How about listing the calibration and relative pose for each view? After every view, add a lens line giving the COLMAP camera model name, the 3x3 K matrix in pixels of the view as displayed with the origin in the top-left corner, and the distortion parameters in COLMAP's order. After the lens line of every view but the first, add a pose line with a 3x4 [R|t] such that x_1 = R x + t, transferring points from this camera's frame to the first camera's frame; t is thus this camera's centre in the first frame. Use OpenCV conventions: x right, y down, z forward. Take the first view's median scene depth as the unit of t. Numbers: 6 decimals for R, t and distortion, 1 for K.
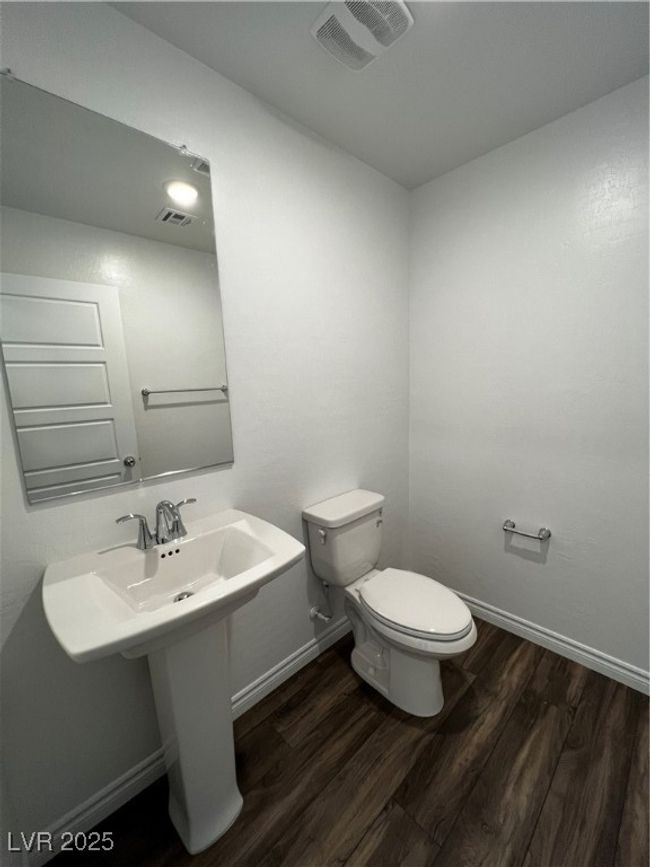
lens RADIAL K [[347.9, 0, 327.3], [0, 347.9, 433.9], [0, 0, 1]] dist [0.003973, 0.000284]
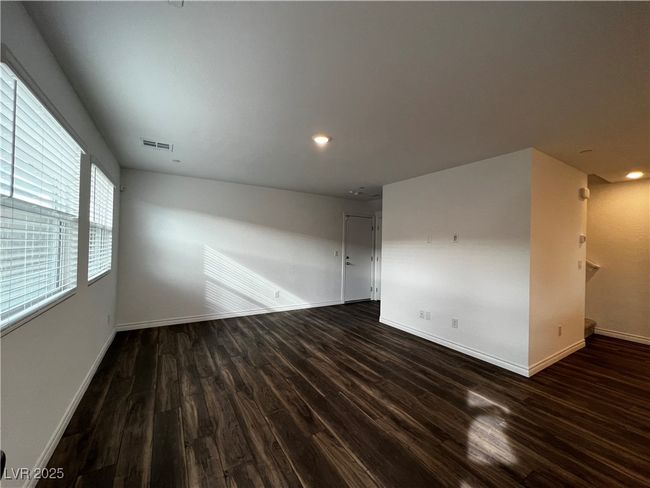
lens RADIAL K [[260.8, 0, 322.3], [0, 260.8, 244.6], [0, 0, 1]] dist [0.003973, 0.000284]
pose [[-0.208622, 0.017093, -0.977847, 1.787448], [-0.193111, 0.979442, 0.058321, -0.343982], [0.958741, 0.201000, -0.201032, 1.690343]]
